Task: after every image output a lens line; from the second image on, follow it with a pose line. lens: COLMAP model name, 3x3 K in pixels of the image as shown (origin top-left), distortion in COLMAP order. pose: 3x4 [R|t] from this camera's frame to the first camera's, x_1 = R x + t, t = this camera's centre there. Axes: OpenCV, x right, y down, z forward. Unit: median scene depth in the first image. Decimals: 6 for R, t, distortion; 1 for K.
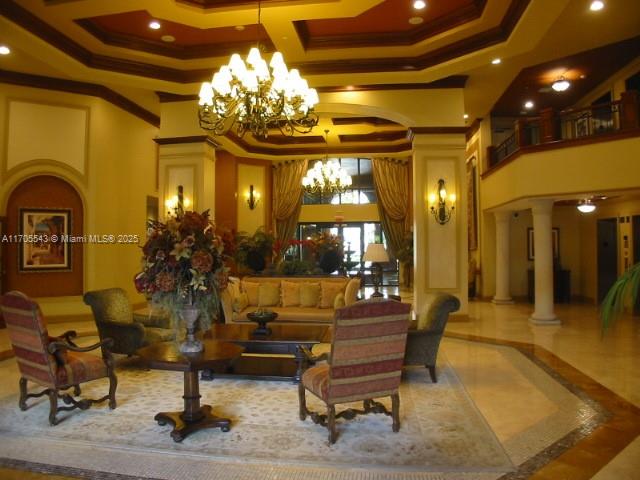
lens RADIAL K [[460.4, 0, 320.0], [0, 460.4, 240.0], [0, 0, 1]] dist [-0.032836, -0.001073]
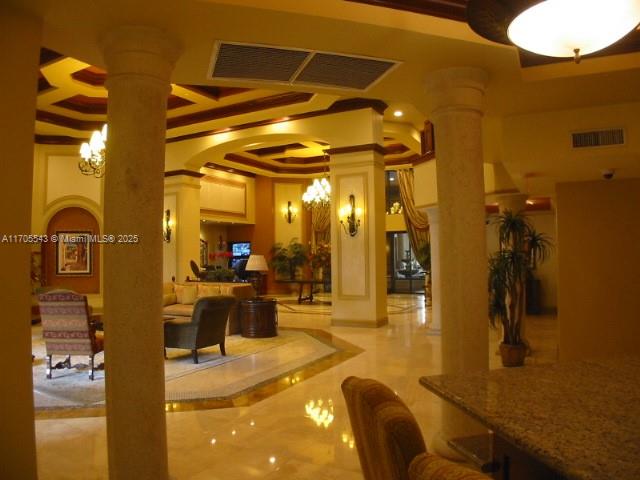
lens RADIAL K [[460.4, 0, 320.0], [0, 460.4, 240.0], [0, 0, 1]] dist [-0.032836, -0.001073]
pose [[0.936931, -0.017112, -0.349096, 0.572318], [0.010672, 0.999736, -0.020363, -0.003636], [0.349352, 0.015353, 0.936866, -0.042369]]
